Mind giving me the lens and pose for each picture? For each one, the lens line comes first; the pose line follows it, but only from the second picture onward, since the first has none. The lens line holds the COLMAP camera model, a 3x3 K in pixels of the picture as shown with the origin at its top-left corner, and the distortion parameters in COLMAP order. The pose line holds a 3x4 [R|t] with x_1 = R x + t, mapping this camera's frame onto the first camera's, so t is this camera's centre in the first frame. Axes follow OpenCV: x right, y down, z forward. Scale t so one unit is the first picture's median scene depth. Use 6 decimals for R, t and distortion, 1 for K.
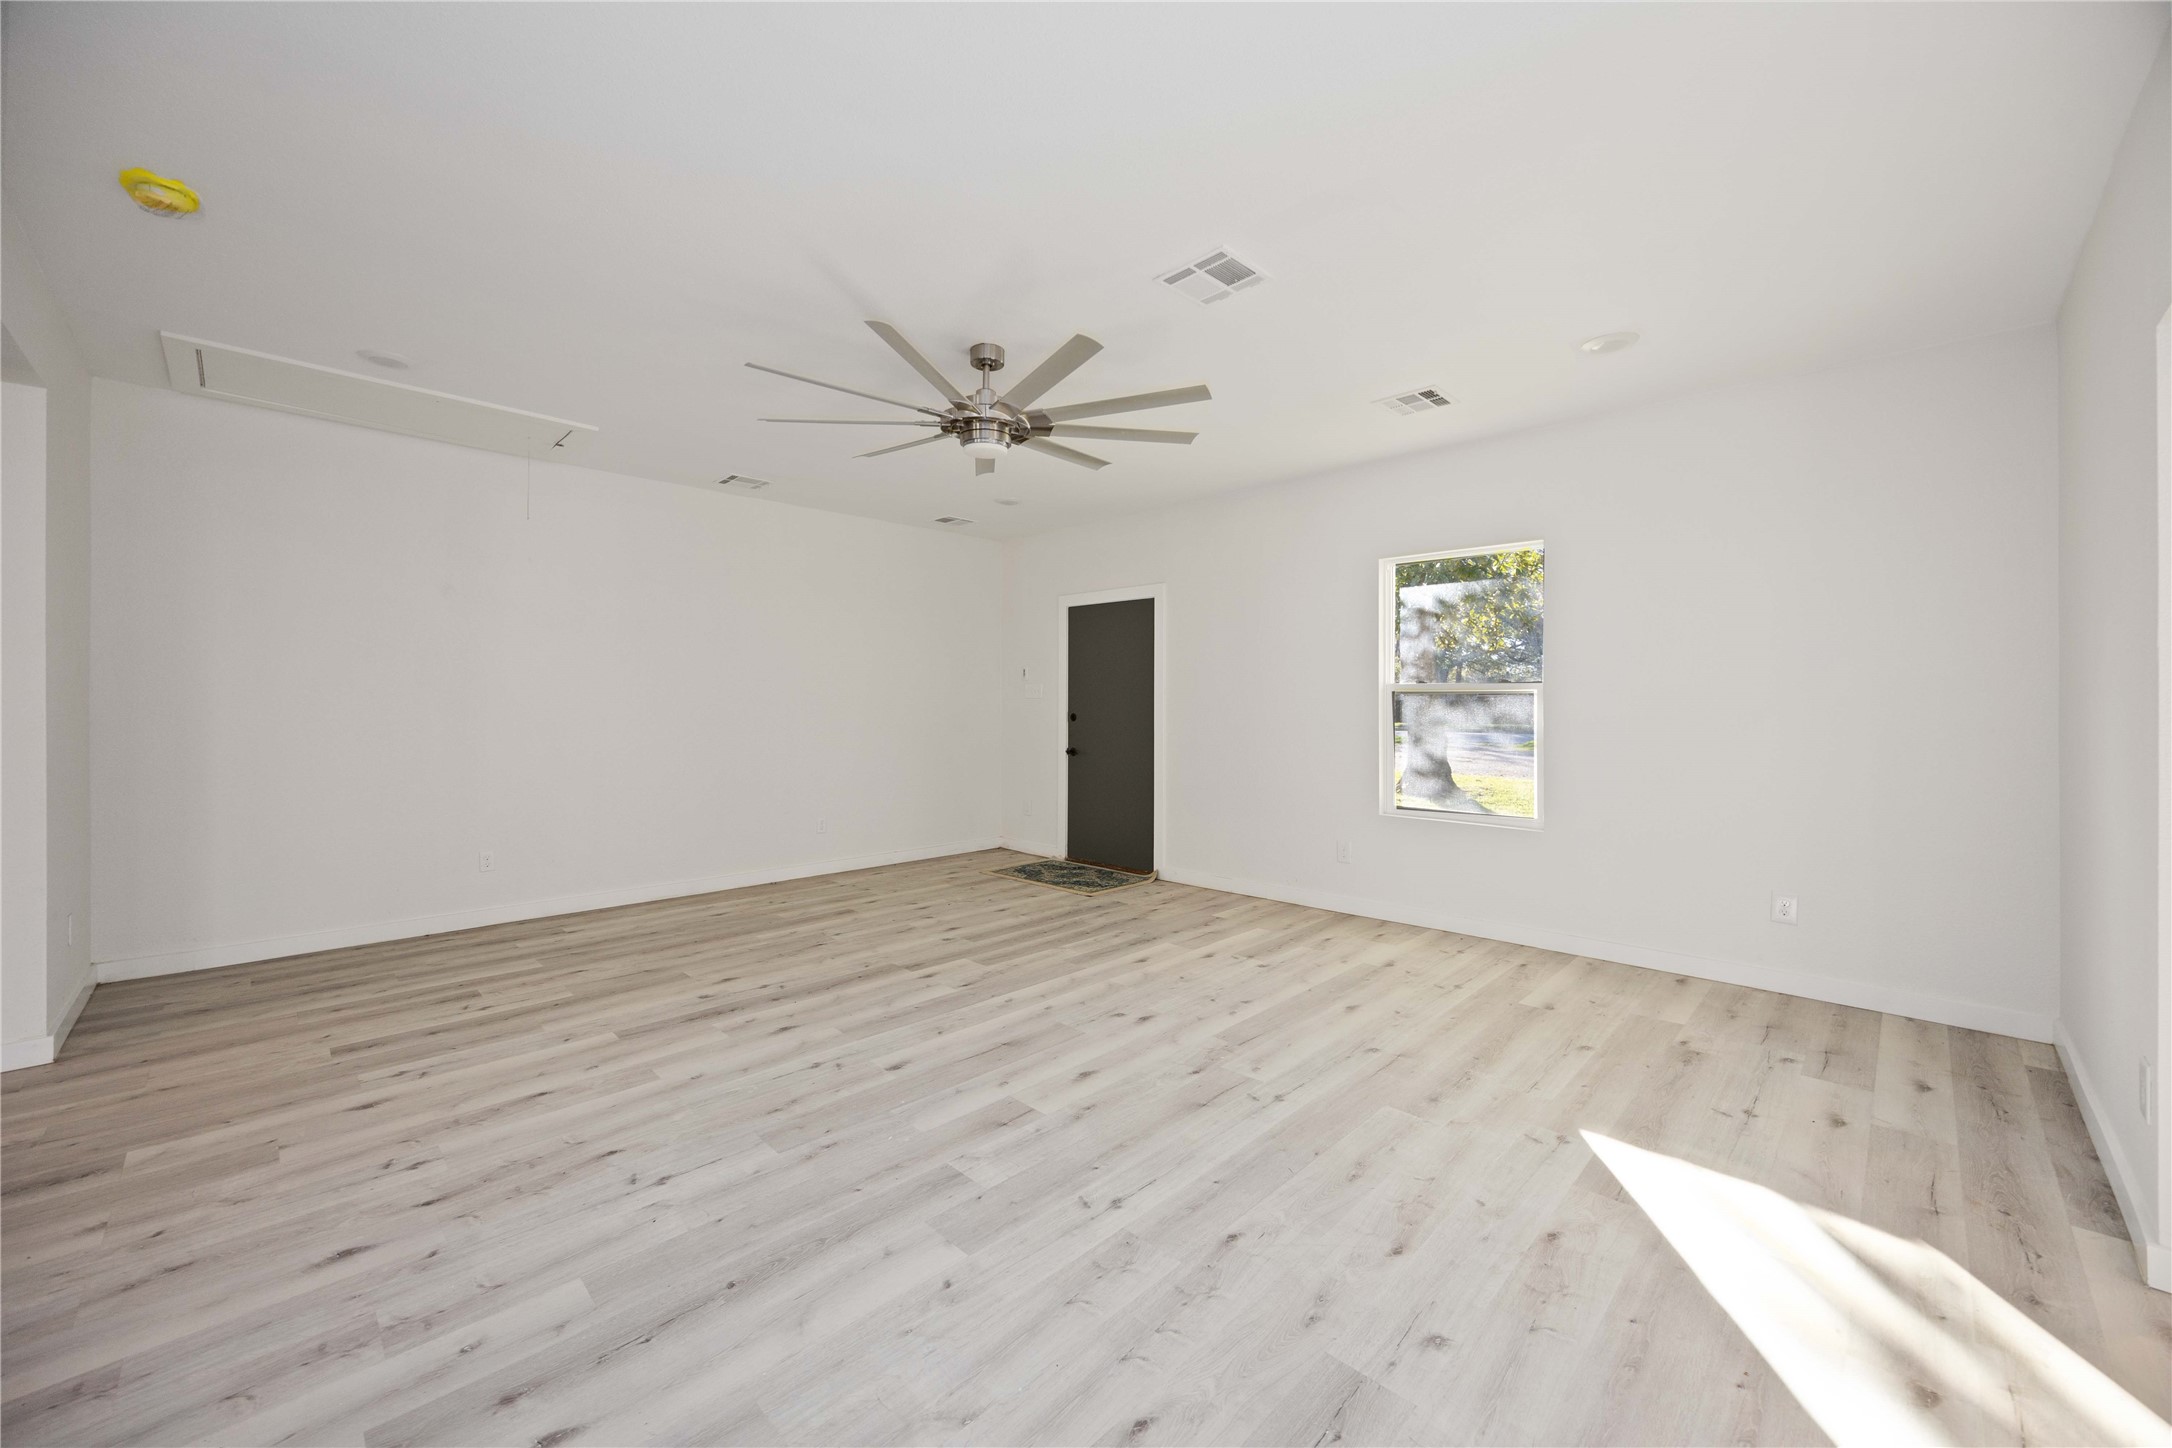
lens RADIAL K [[830.2, 0, 1083.6], [0, 830.2, 704.9], [0, 0, 1]] dist [-0.000665, -0.000245]
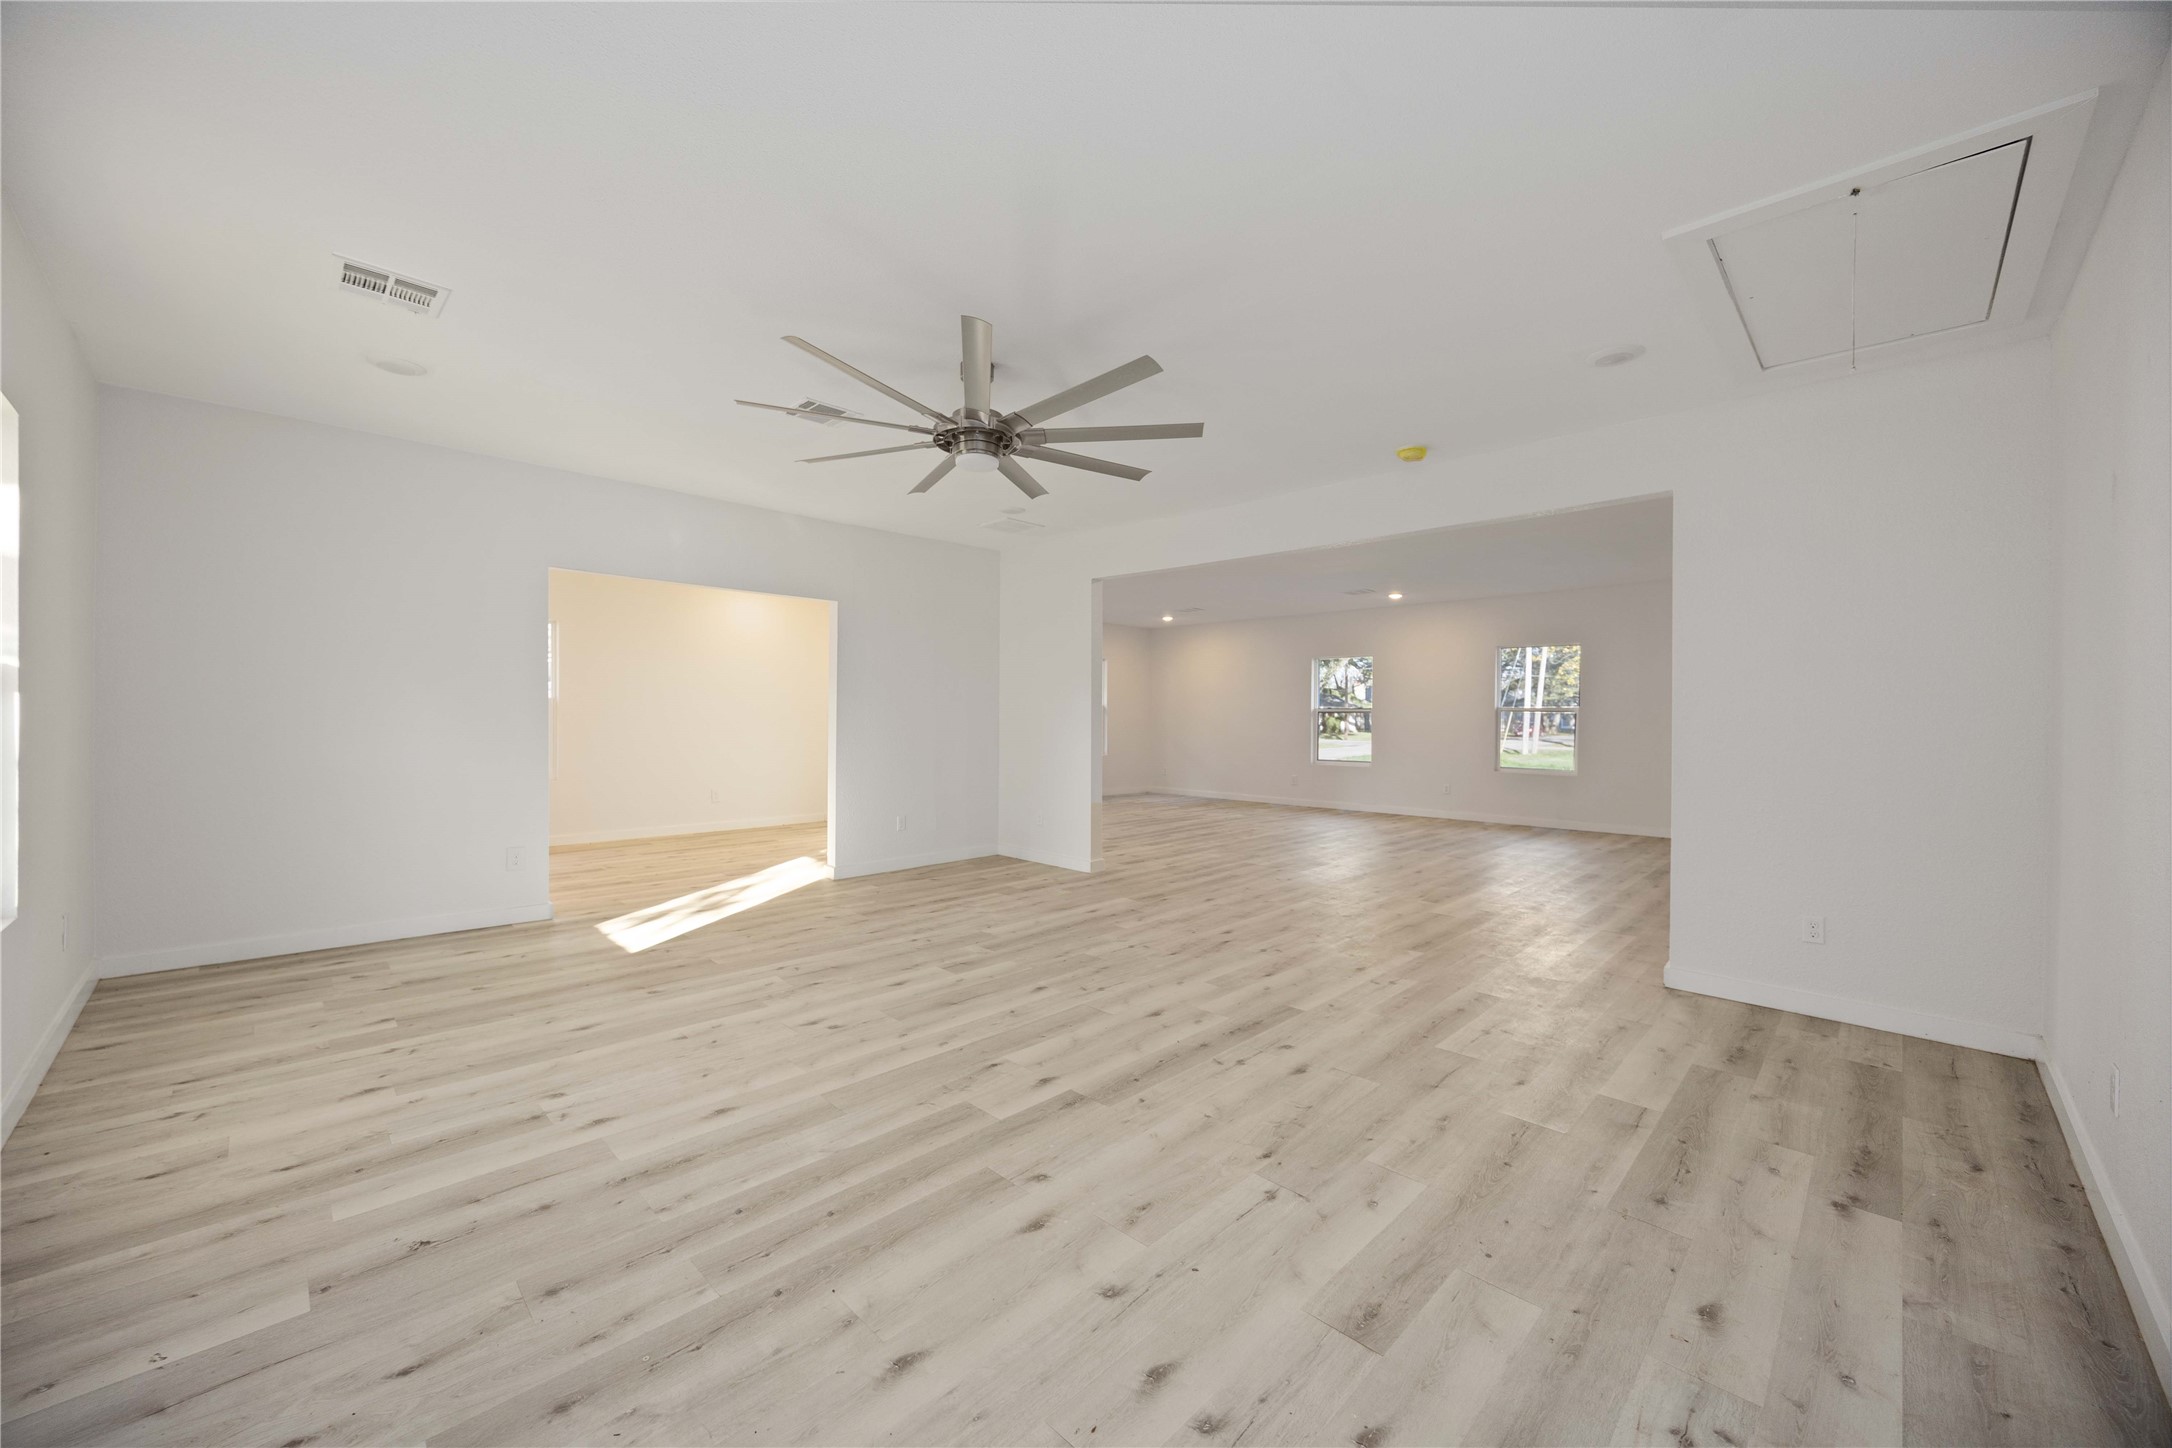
lens RADIAL K [[830.2, 0, 1083.6], [0, 830.2, 704.9], [0, 0, 1]] dist [-0.000665, -0.000245]
pose [[-0.999912, -0.013157, -0.001490, -0.257275], [-0.013142, 0.999870, -0.009301, -0.002579], [0.001612, -0.009281, -0.999956, 2.080370]]
